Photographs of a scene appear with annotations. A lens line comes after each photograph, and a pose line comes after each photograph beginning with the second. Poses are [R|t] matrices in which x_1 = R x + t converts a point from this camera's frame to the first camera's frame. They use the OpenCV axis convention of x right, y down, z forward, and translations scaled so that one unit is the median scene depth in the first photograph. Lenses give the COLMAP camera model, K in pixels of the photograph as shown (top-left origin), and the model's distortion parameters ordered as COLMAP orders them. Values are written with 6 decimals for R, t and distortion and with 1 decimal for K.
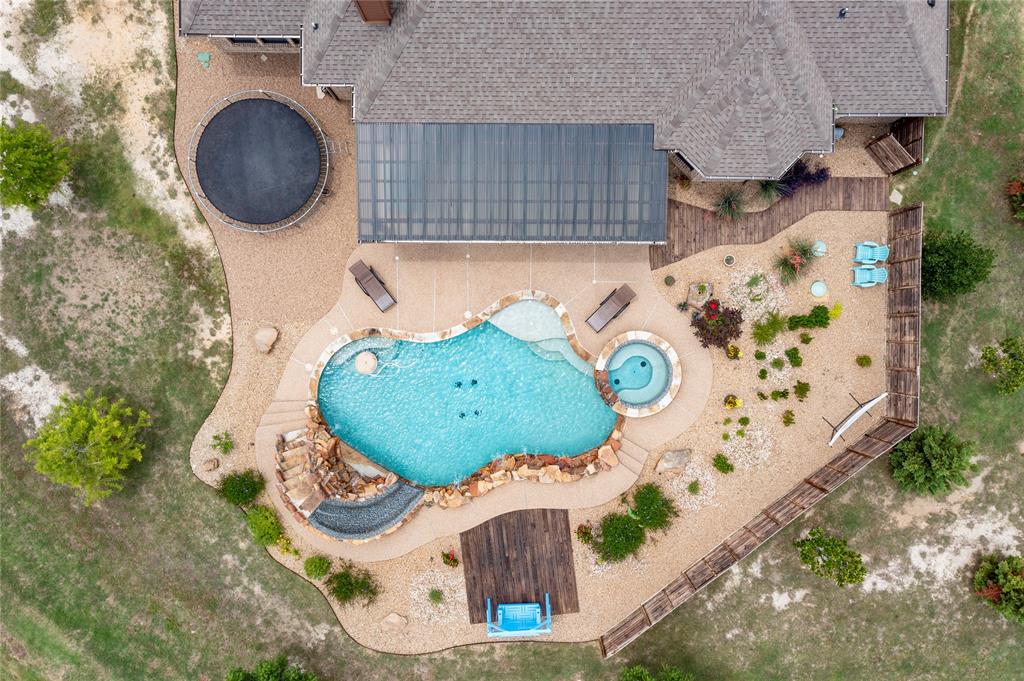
lens RADIAL K [[756.1, 0, 532.1], [0, 756.1, 348.1], [0, 0, 1]] dist [0.009010, 0.018991]
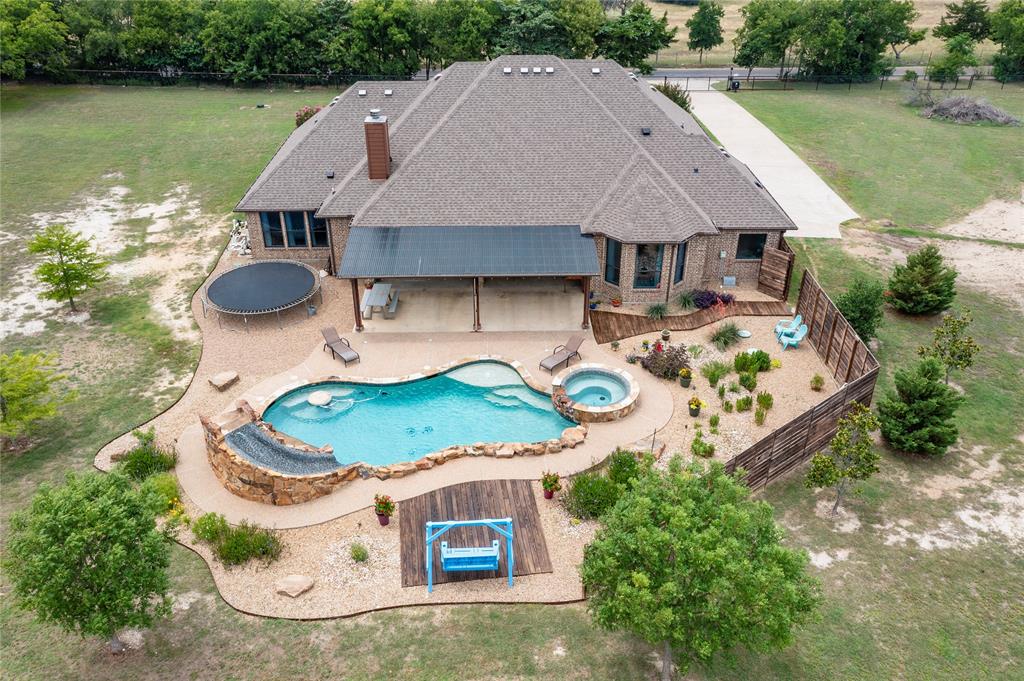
lens RADIAL K [[756.1, 0, 526.7], [0, 756.1, 343.3], [0, 0, 1]] dist [0.009010, 0.018991]
pose [[0.999085, -0.021035, 0.037240, 0.014373], [0.042674, 0.548574, -0.835012, 0.833244], [-0.002865, 0.835837, 0.548970, 0.411306]]
